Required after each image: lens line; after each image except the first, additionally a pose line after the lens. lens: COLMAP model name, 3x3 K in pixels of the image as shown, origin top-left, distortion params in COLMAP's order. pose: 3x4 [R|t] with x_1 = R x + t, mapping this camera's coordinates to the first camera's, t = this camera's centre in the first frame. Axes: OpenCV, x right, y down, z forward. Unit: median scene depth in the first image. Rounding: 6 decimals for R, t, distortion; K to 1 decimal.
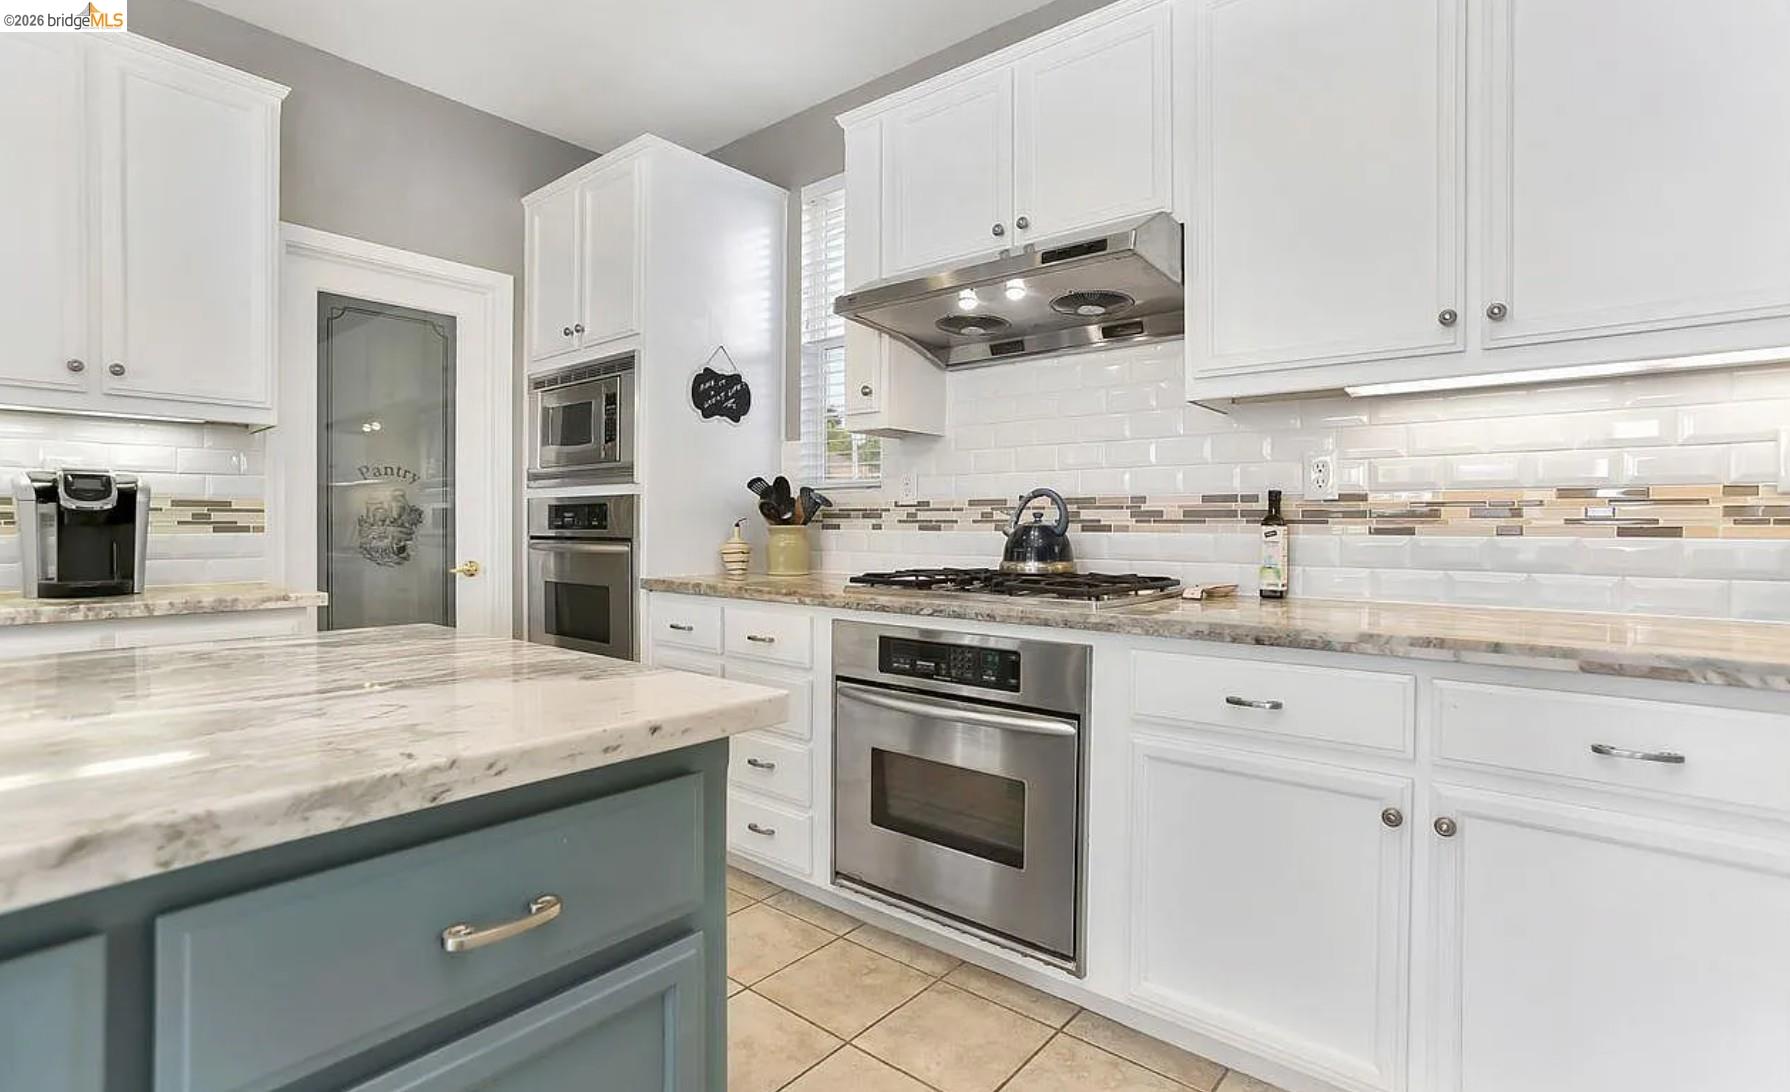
lens RADIAL K [[821.6, 0, 890.0], [0, 821.6, 542.4], [0, 0, 1]] dist [-0.009285, 0.000743]
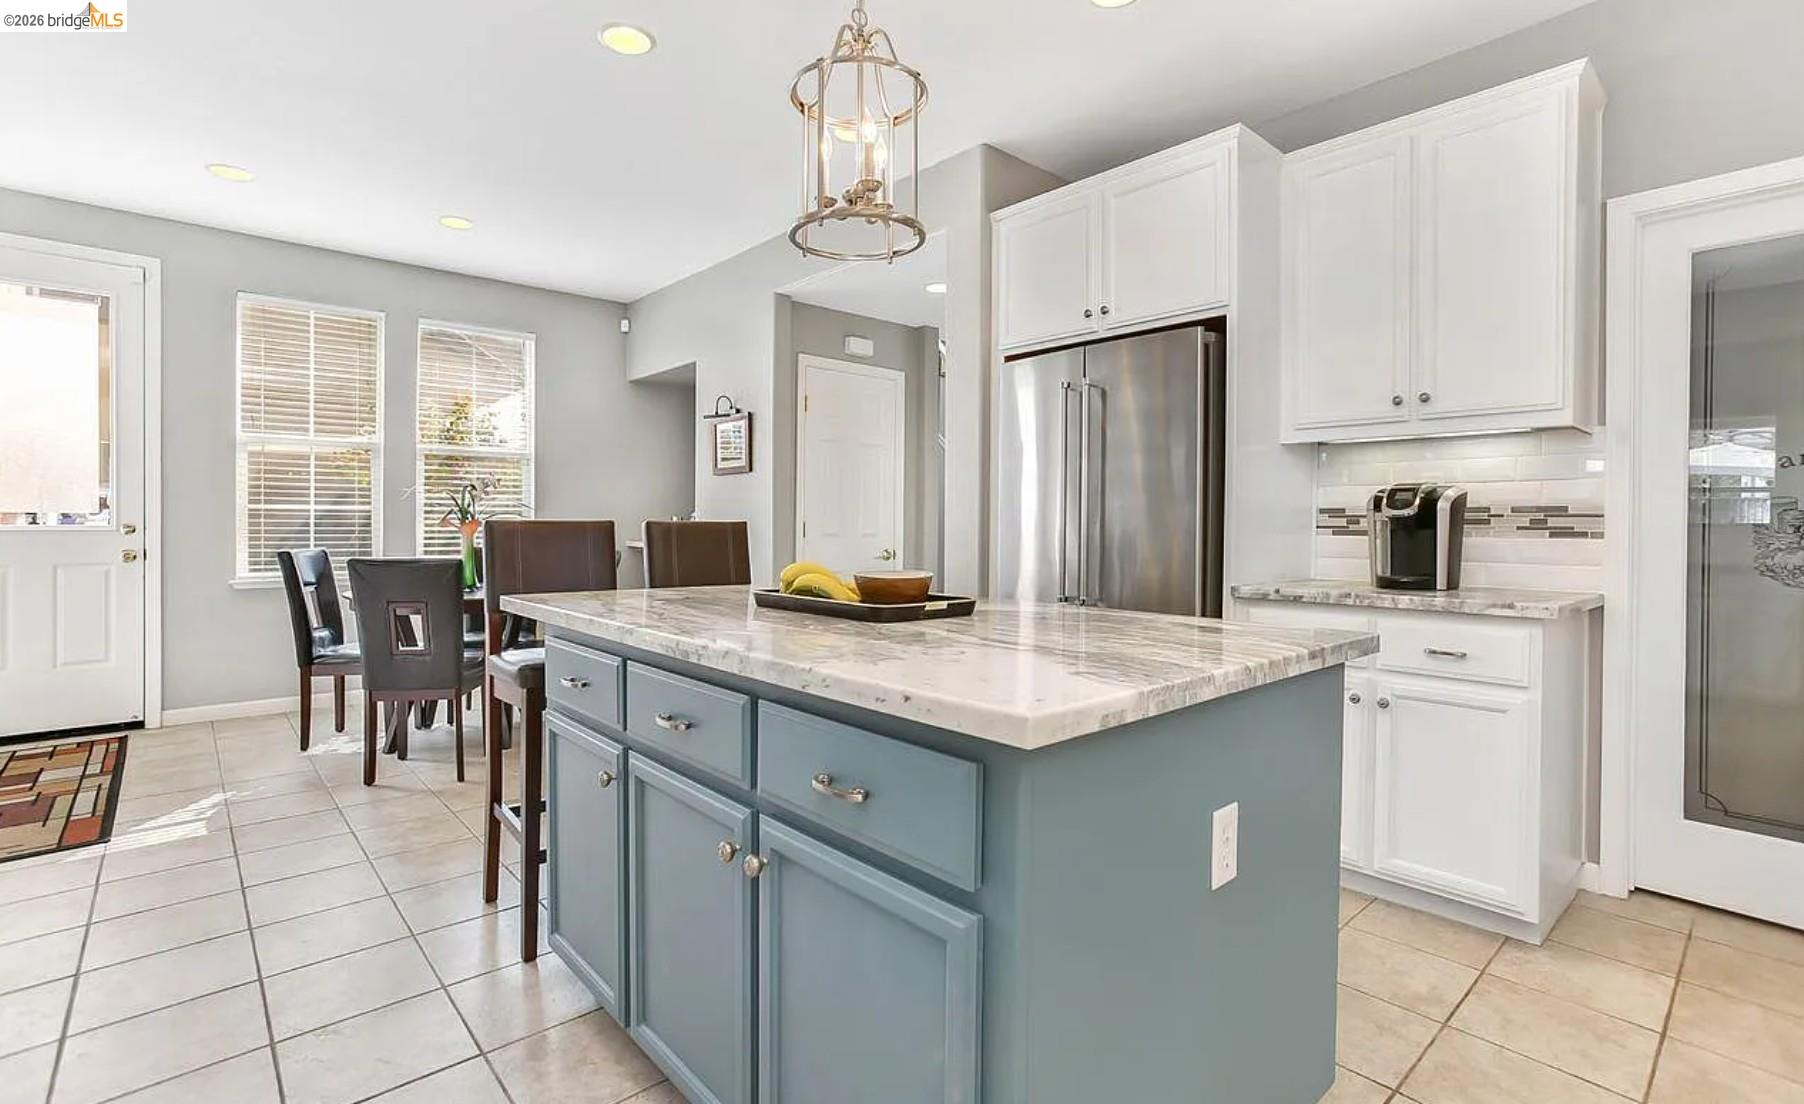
lens RADIAL K [[828.1, 0, 890.6], [0, 828.1, 519.0], [0, 0, 1]] dist [-0.009285, 0.000743]
pose [[-0.145052, -0.005758, -0.989407, 0.311364], [-0.027809, 0.999612, -0.001741, -0.012237], [0.989033, 0.027262, -0.145156, 0.386206]]
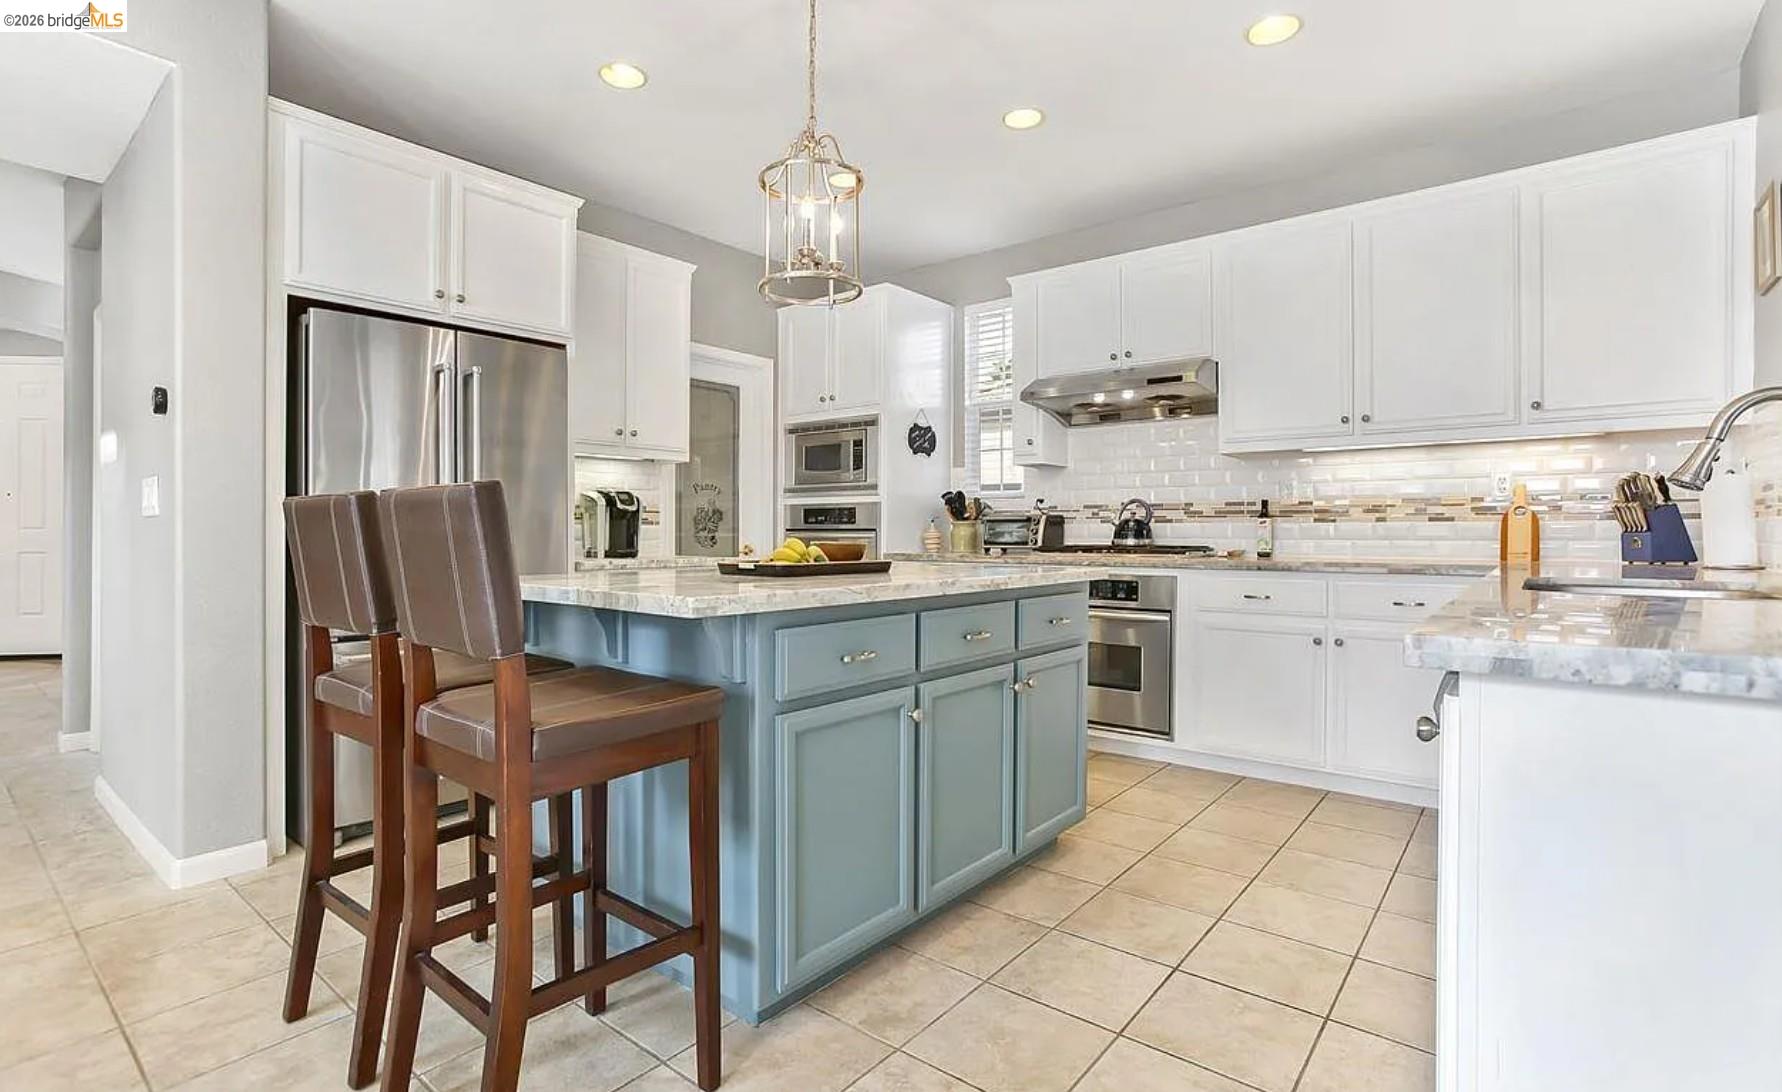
lens RADIAL K [[818.0, 0, 894.3], [0, 818.0, 538.5], [0, 0, 1]] dist [-0.009285, 0.000743]
pose [[0.999832, -0.001327, 0.018292, -0.374584], [0.001571, 0.999910, -0.013294, 0.044521], [-0.018273, 0.013320, 0.999744, -0.772329]]
